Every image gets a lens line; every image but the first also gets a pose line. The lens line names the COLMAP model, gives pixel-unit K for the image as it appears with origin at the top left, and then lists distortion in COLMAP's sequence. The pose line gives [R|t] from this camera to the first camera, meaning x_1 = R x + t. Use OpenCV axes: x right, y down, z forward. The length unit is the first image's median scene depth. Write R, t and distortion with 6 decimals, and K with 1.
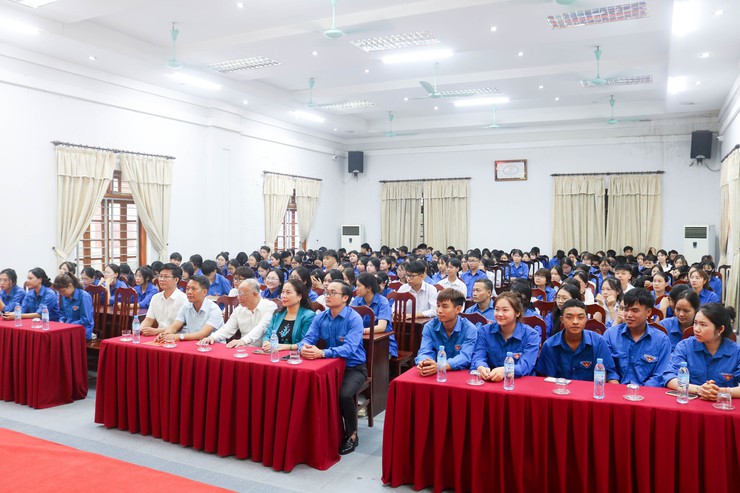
lens RADIAL K [[591.9, 0, 370.0], [0, 591.9, 246.5], [0, 0, 1]] dist [-0.004180, -0.001585]
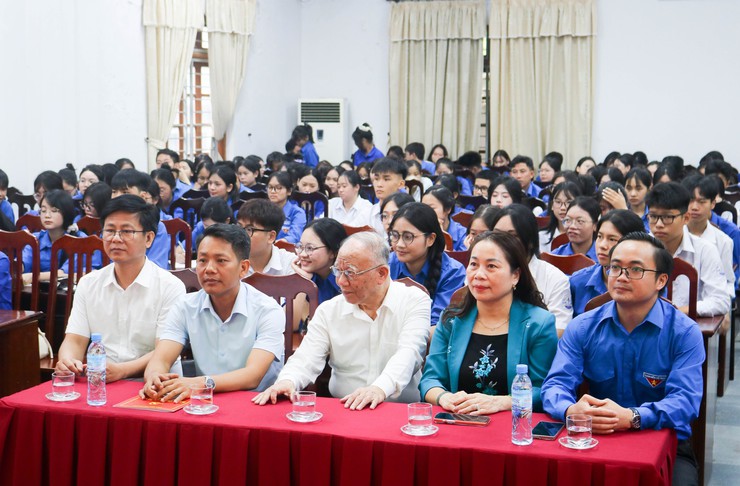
lens RADIAL K [[1274.2, 0, 370.0], [0, 1274.2, 243.0], [0, 0, 1]] dist [-0.014870, -0.032096]
pose [[0.990713, -0.015999, 0.135023, -0.311904], [0.005833, 0.997140, 0.075353, -0.002829], [-0.135842, -0.073866, 0.987973, 0.153941]]
